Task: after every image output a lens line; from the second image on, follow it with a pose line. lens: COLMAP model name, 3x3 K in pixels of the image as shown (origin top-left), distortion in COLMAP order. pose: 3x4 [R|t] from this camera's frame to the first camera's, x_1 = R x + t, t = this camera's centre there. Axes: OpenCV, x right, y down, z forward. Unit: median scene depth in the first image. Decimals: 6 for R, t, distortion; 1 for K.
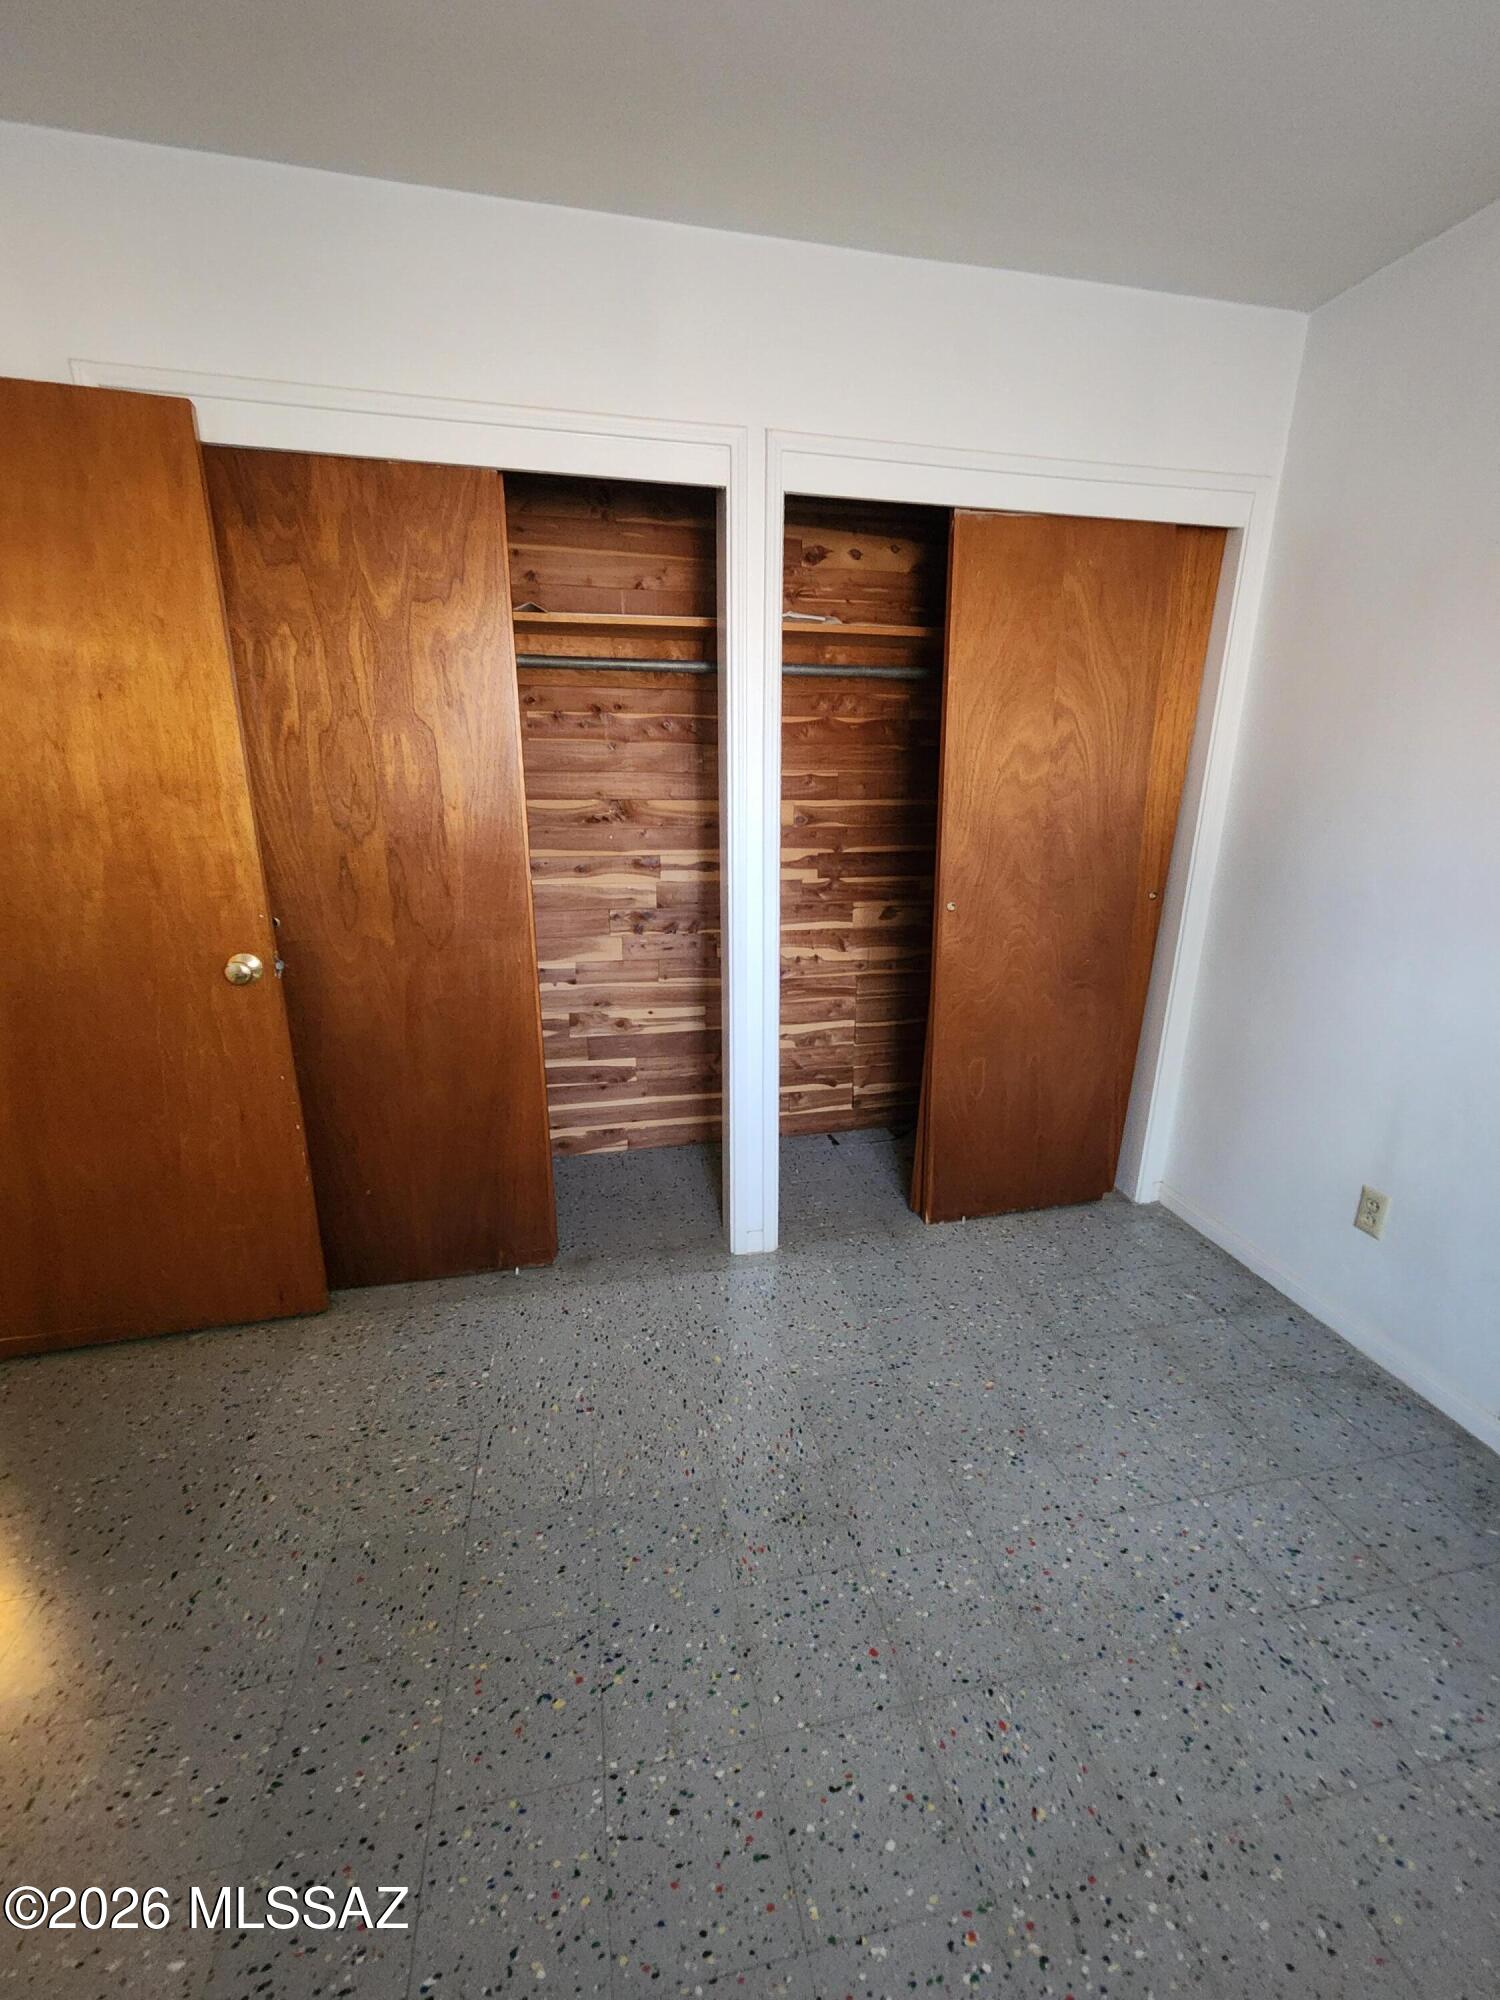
lens RADIAL K [[814.9, 0, 749.2], [0, 814.9, 1003.5], [0, 0, 1]] dist [-0.000402, -0.000063]
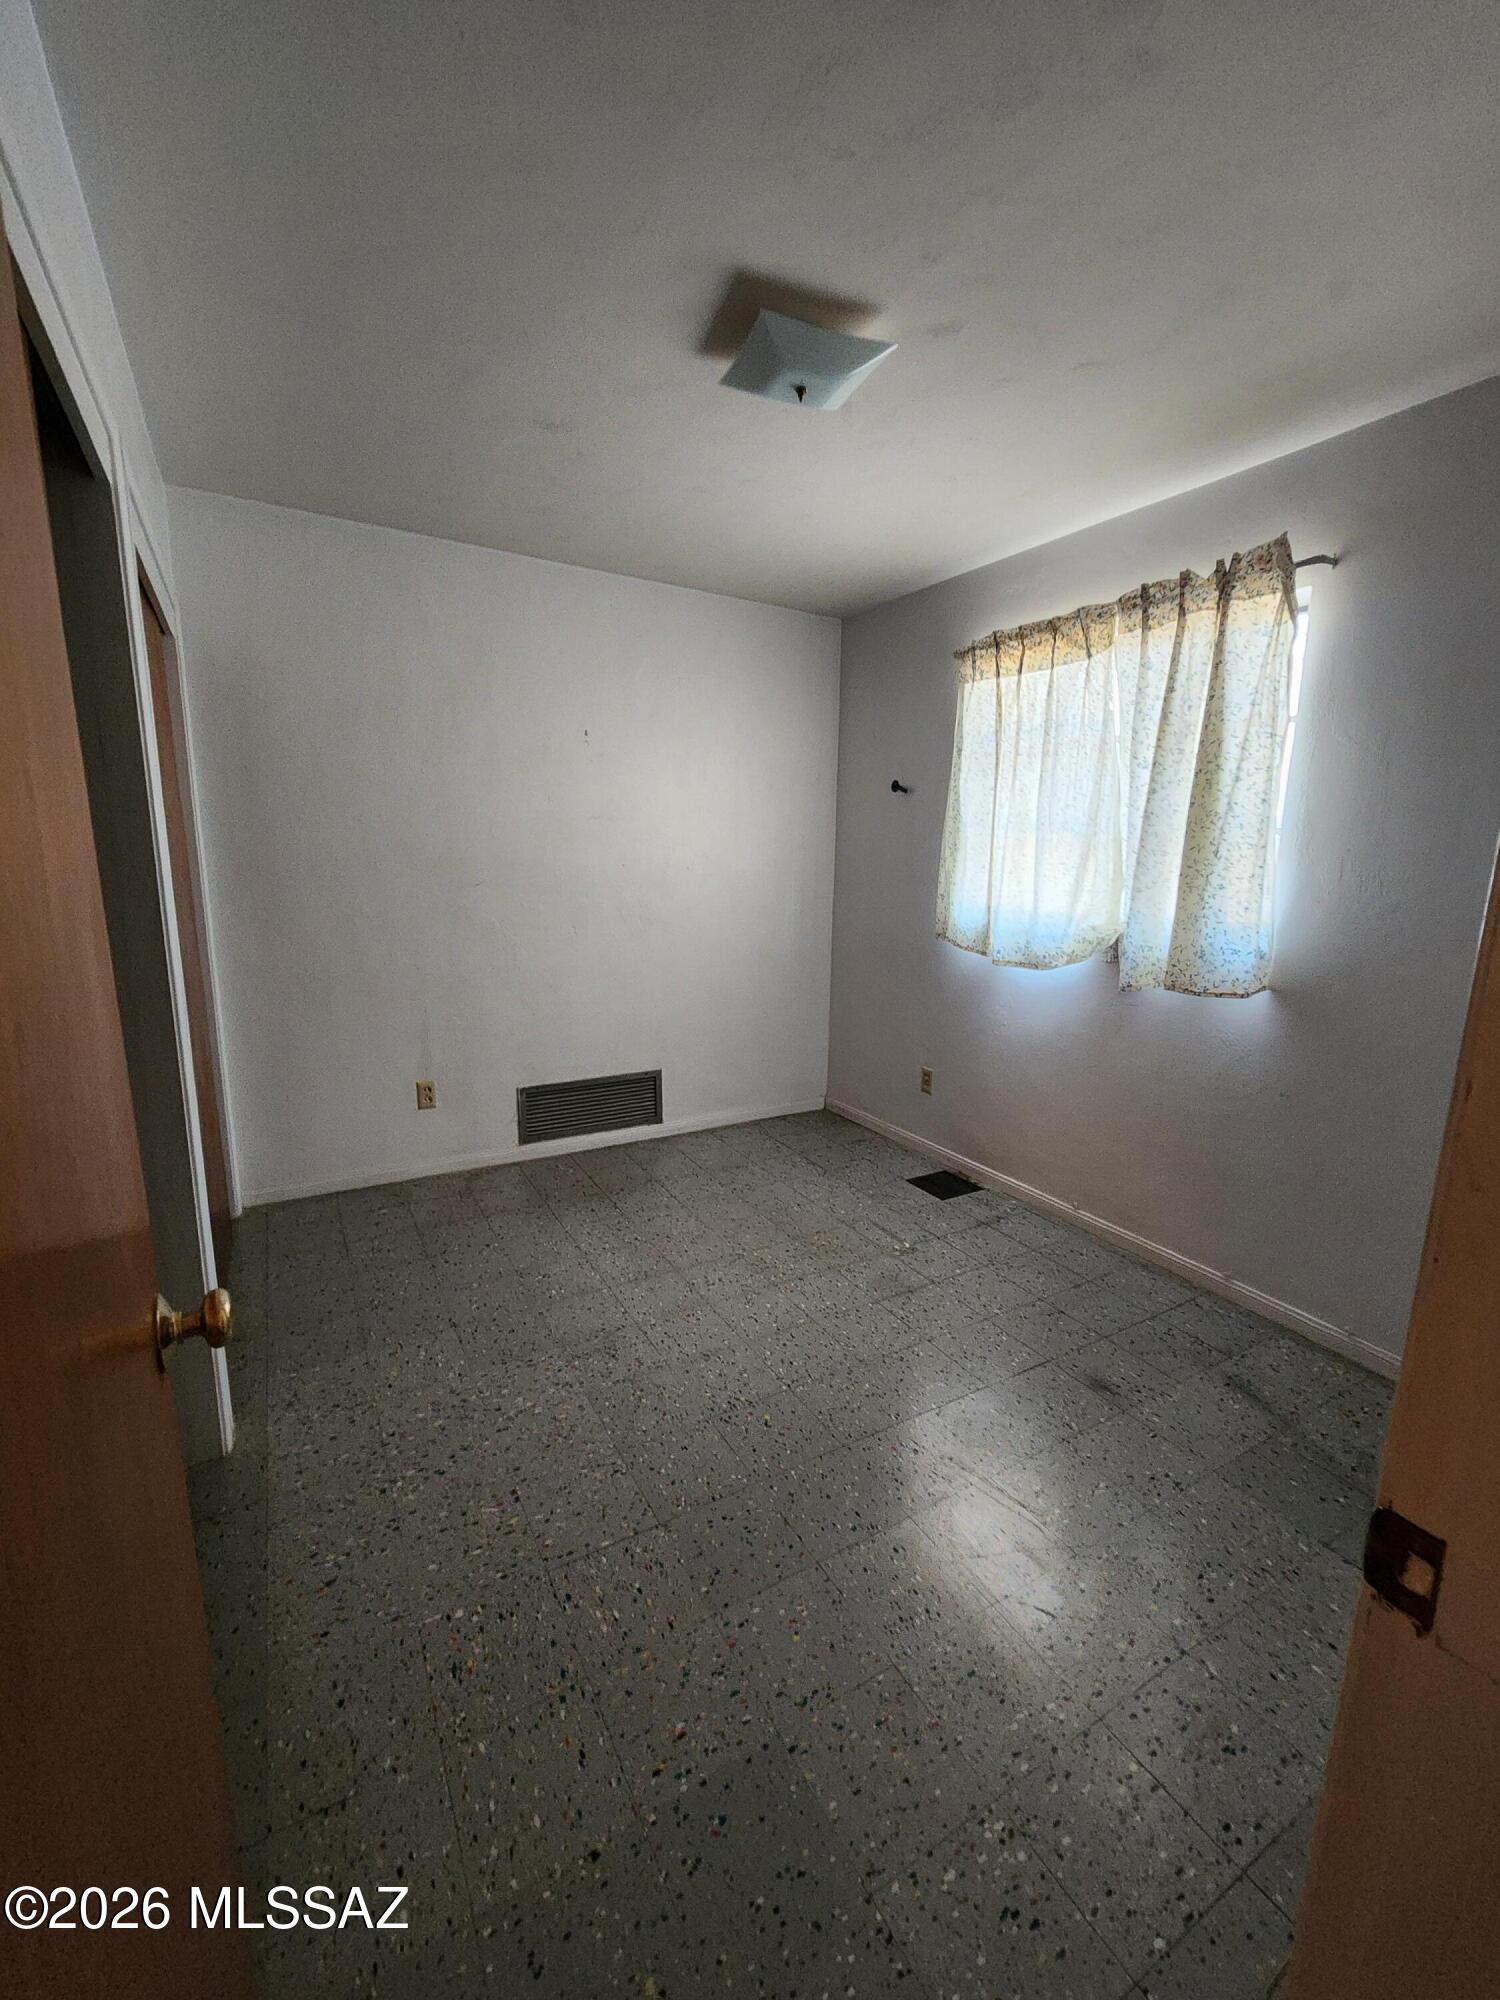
lens RADIAL K [[814.9, 0, 750.7], [0, 814.9, 1001.1], [0, 0, 1]] dist [-0.000402, -0.000063]
pose [[-0.302637, -0.188676, 0.934244, -1.112003], [0.240189, 0.933477, 0.266327, -0.245281], [-0.922345, 0.304995, -0.237187, 0.820038]]
